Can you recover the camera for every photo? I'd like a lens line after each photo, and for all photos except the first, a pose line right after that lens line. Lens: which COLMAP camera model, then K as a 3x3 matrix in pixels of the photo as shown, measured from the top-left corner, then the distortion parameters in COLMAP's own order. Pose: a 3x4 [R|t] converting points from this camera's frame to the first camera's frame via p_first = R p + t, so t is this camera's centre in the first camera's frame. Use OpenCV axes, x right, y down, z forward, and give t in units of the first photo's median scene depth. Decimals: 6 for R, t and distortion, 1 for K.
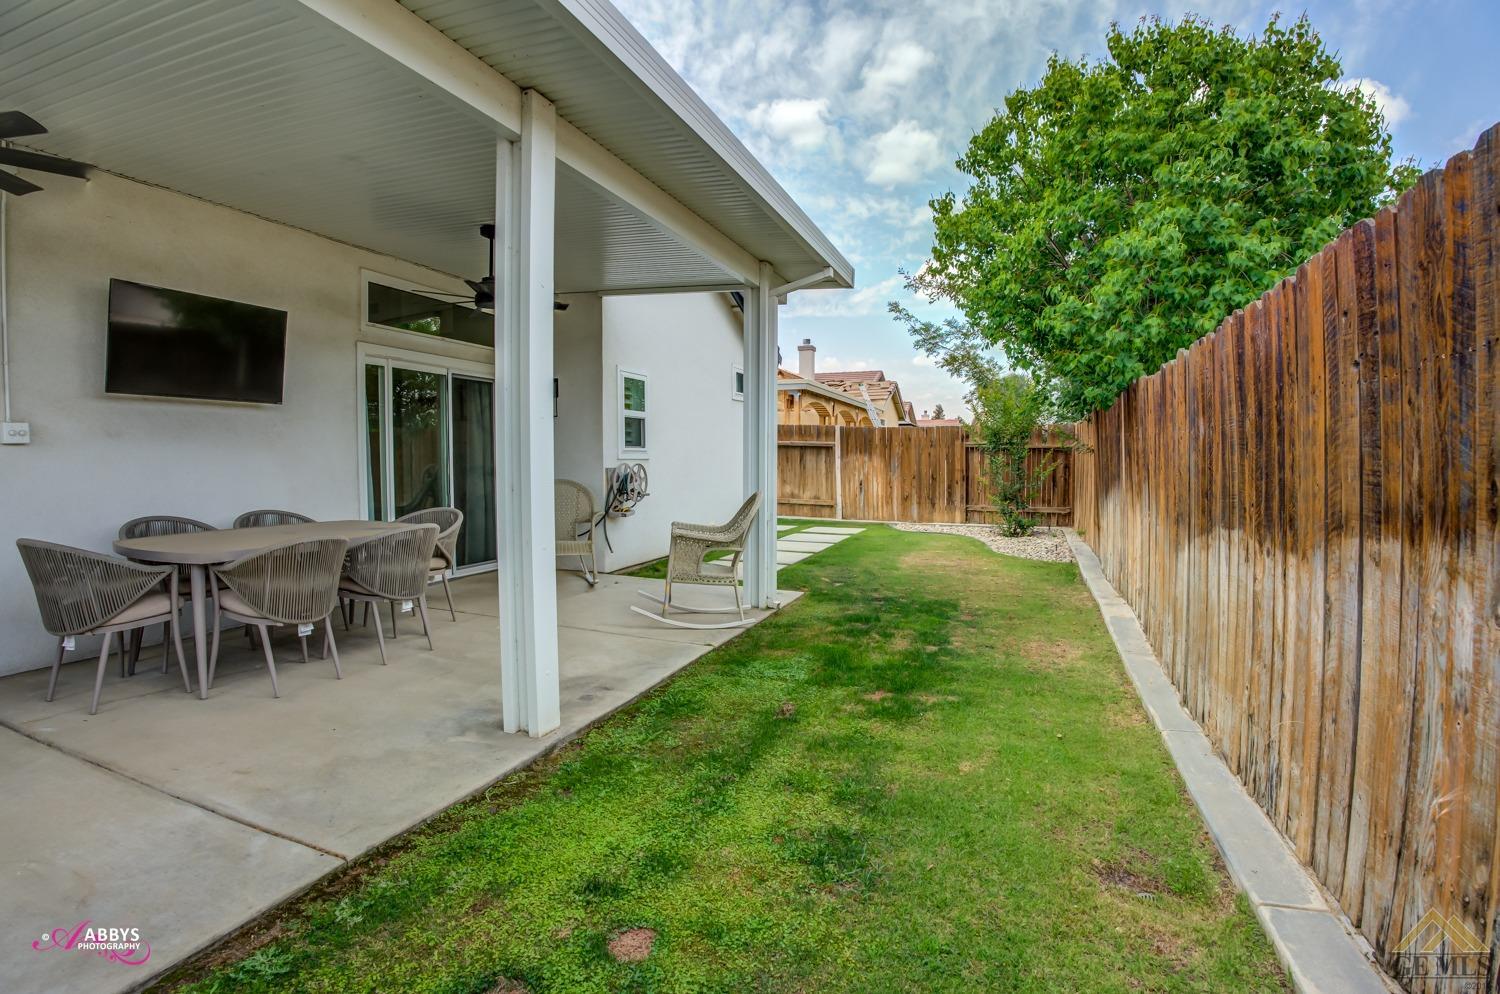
lens RADIAL K [[721.0, 0, 752.3], [0, 721.0, 499.9], [0, 0, 1]] dist [-0.110272, 0.026179]
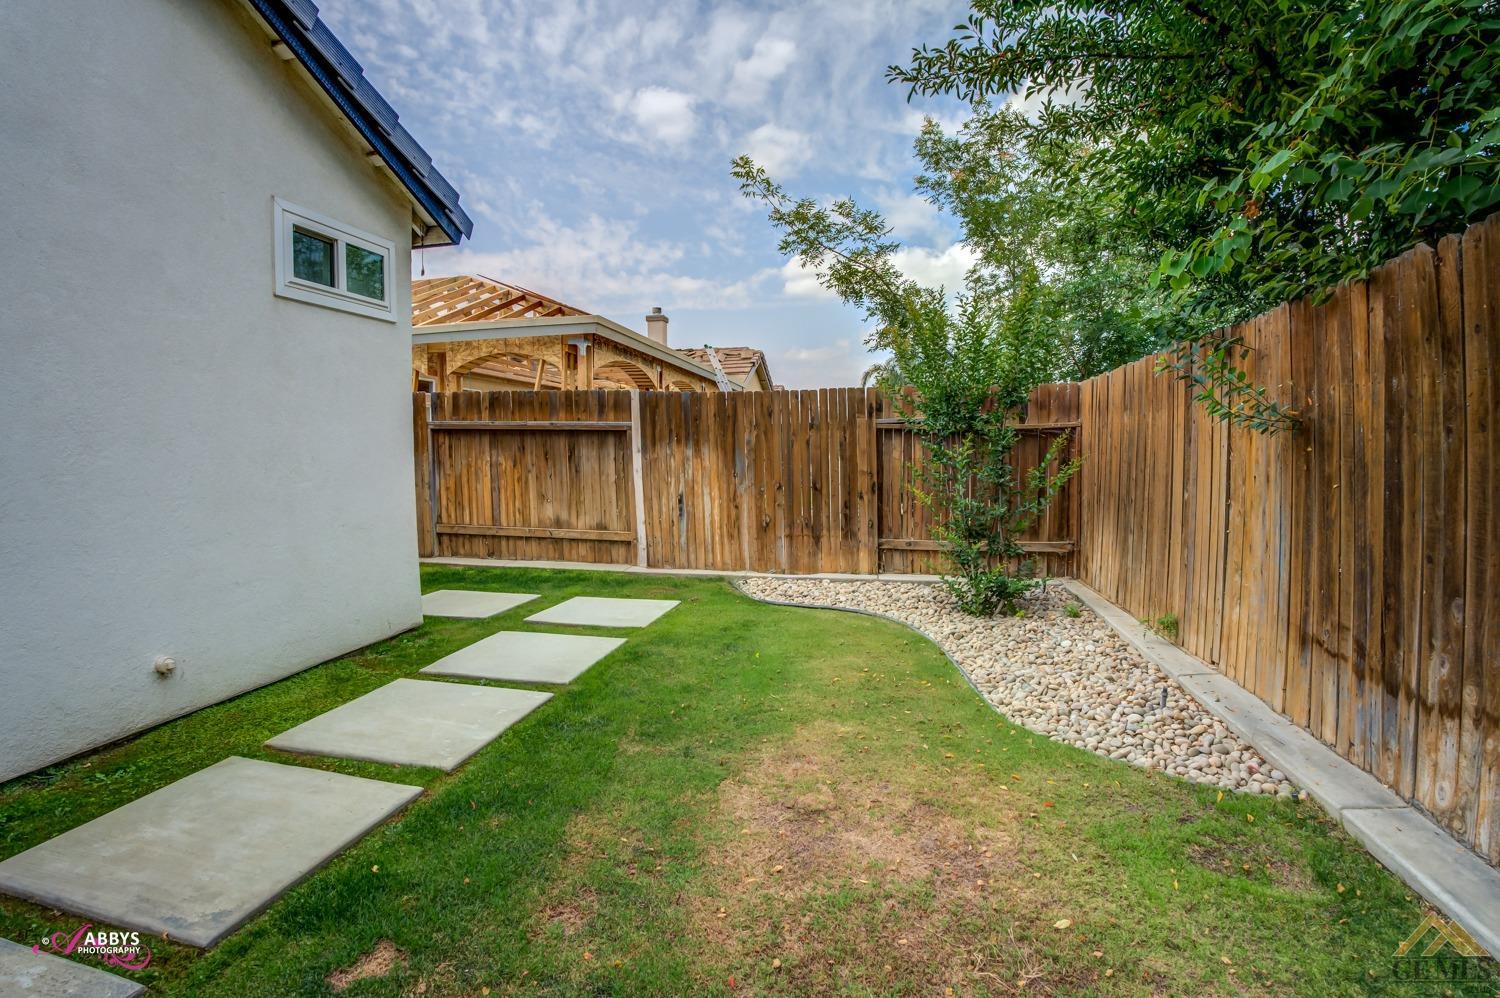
lens RADIAL K [[721.0, 0, 752.3], [0, 721.0, 501.9], [0, 0, 1]] dist [-0.110272, 0.026179]
pose [[0.985794, -0.018932, 0.166888, 0.393699], [0.017313, 0.999788, 0.011150, -0.090604], [-0.167064, -0.008102, 0.985913, 1.621411]]
